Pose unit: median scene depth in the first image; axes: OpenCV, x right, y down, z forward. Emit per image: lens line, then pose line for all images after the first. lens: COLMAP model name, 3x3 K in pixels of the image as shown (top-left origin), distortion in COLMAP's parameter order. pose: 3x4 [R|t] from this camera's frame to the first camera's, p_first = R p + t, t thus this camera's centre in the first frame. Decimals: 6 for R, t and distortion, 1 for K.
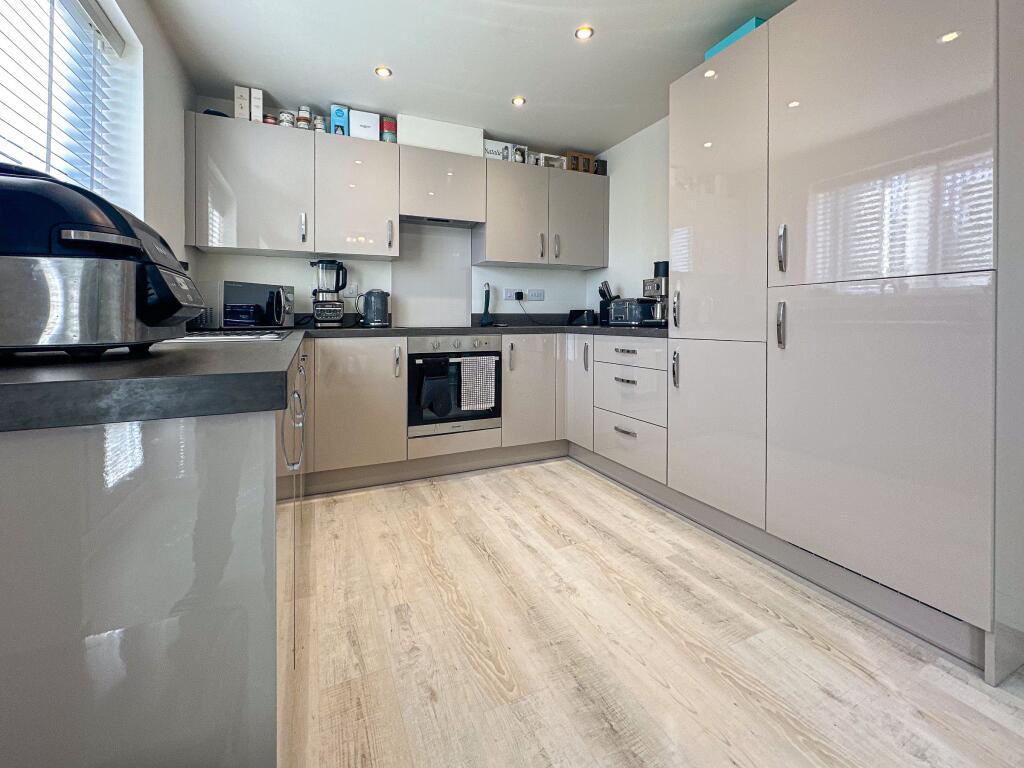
lens RADIAL K [[420.6, 0, 482.3], [0, 420.6, 323.1], [0, 0, 1]] dist [-0.001833, 0.001399]
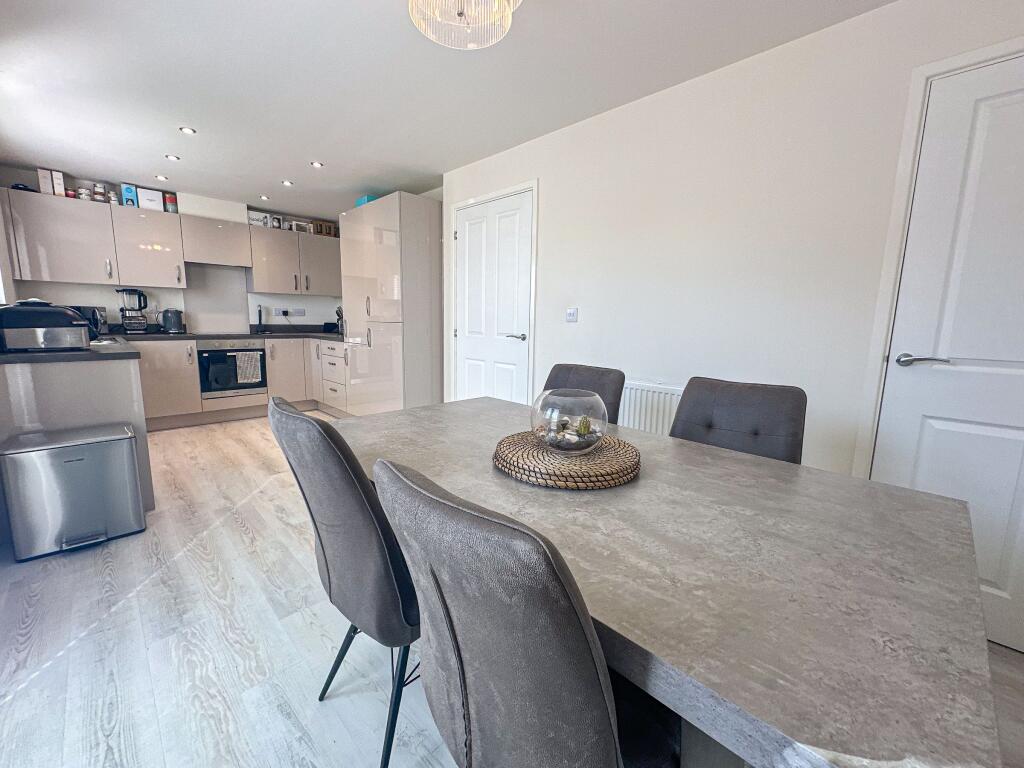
lens RADIAL K [[420.6, 0, 506.8], [0, 420.6, 389.5], [0, 0, 1]] dist [-0.001833, 0.001399]
pose [[0.925308, -0.038742, 0.377233, 0.305469], [-0.023293, 0.987083, 0.158508, -0.063195], [-0.378501, -0.155455, 0.912453, -0.960096]]
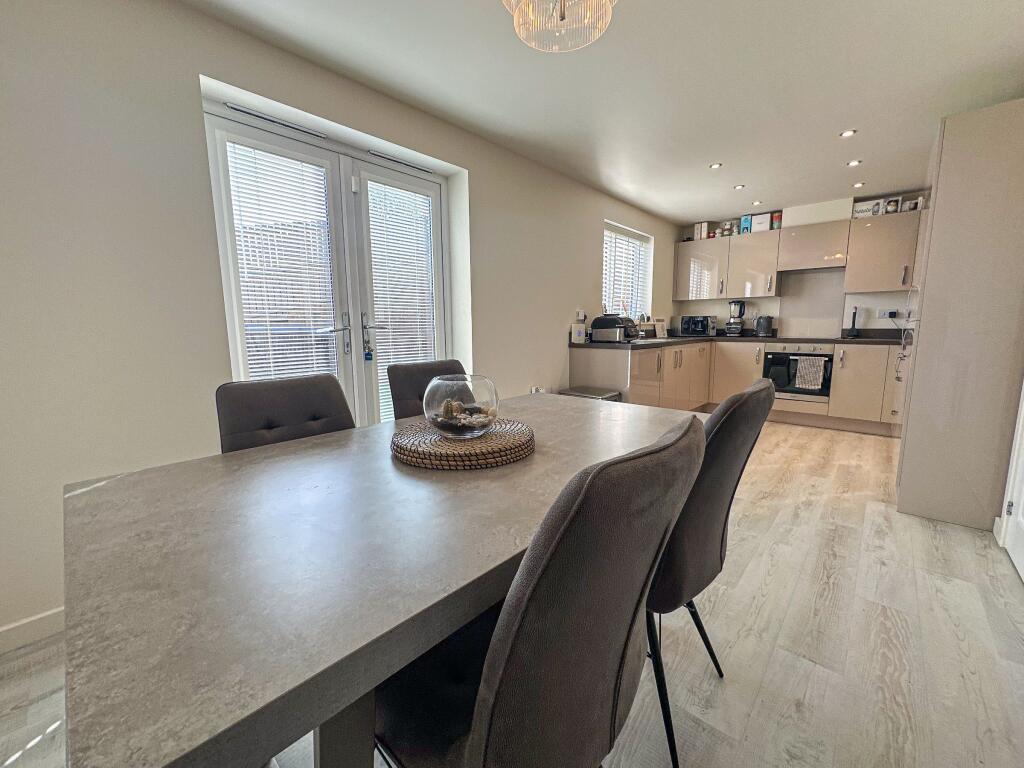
lens RADIAL K [[420.6, 0, 513.9], [0, 420.6, 385.8], [0, 0, 1]] dist [-0.001833, 0.001399]
pose [[0.421337, 0.133565, -0.897015, 0.955132], [0.000456, 0.989064, 0.147485, -0.049045], [0.906904, -0.062550, 0.416668, -0.721854]]
